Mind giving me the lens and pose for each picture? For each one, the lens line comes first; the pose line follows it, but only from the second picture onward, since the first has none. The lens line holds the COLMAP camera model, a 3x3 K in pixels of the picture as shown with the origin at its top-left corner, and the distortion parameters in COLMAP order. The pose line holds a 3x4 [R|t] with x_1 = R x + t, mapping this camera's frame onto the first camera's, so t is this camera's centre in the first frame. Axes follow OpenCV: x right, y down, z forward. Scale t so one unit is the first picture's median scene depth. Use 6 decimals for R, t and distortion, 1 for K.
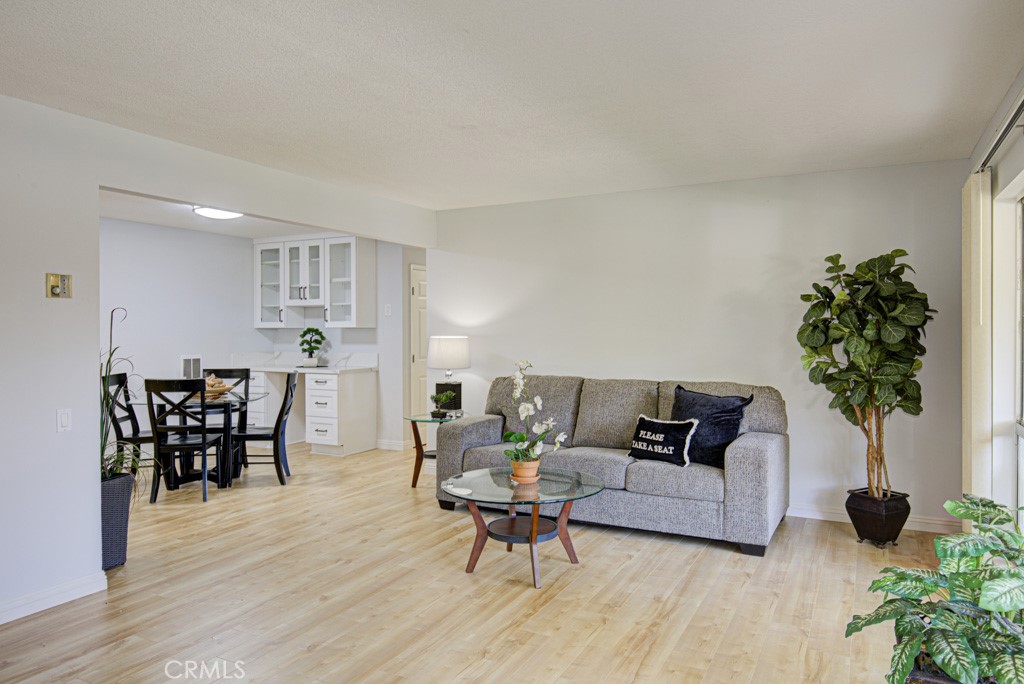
lens RADIAL K [[691.3, 0, 515.3], [0, 691.3, 338.2], [0, 0, 1]] dist [-0.001565, -0.004196]
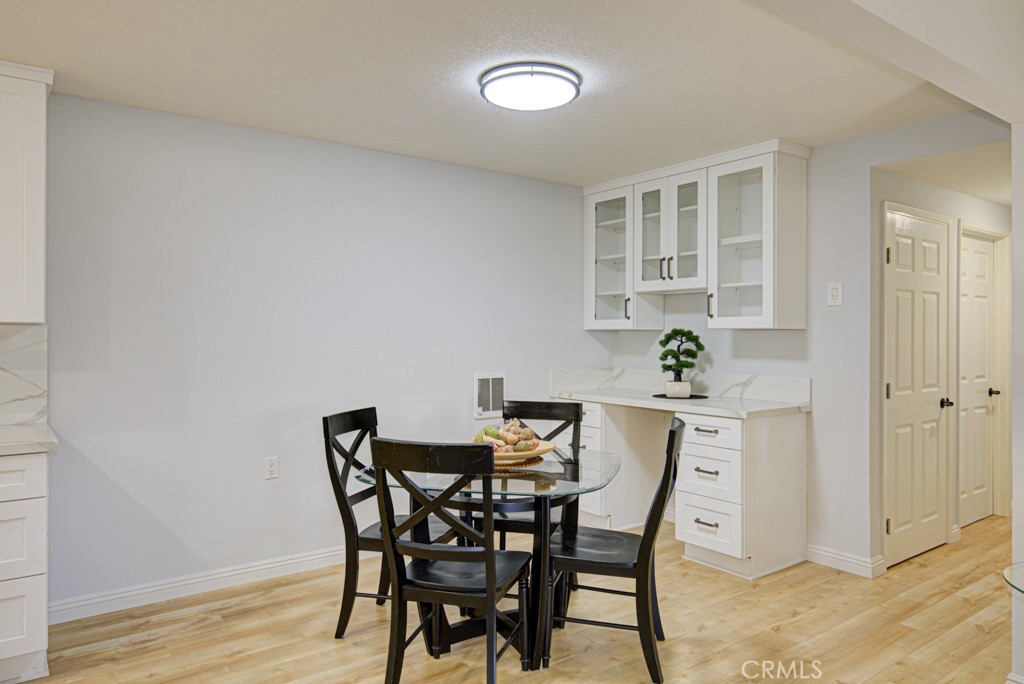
lens RADIAL K [[691.3, 0, 510.1], [0, 691.3, 340.6], [0, 0, 1]] dist [-0.001565, -0.004196]
pose [[0.902856, 0.008740, -0.429854, -0.192918], [-0.010523, 0.999943, -0.001770, -0.003141], [0.429814, 0.006121, 0.902897, 0.463851]]
